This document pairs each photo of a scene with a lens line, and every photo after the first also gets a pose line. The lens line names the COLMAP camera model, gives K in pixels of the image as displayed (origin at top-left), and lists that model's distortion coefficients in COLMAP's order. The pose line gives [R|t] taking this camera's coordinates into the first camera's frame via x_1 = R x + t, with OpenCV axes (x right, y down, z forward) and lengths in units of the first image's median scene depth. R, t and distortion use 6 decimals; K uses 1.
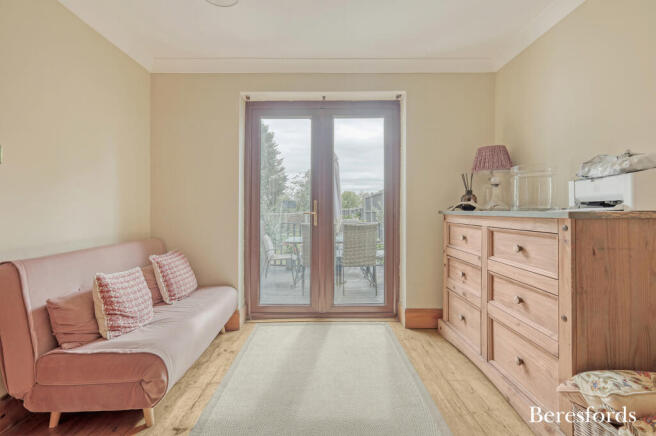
lens RADIAL K [[289.1, 0, 329.3], [0, 289.1, 212.2], [0, 0, 1]] dist [0.002644, -0.001360]
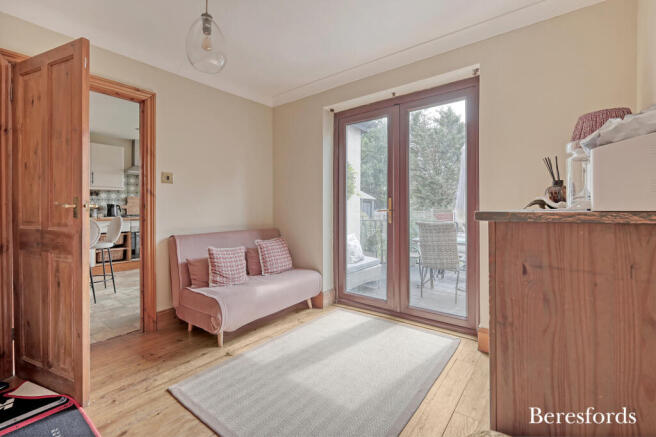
lens RADIAL K [[289.1, 0, 315.9], [0, 289.1, 211.3], [0, 0, 1]] dist [0.002644, -0.001360]
pose [[0.779696, 0.007757, -0.626110, 0.661262], [-0.002771, 0.999956, 0.008937, -0.005306], [0.626152, -0.005233, 0.779683, 0.099622]]
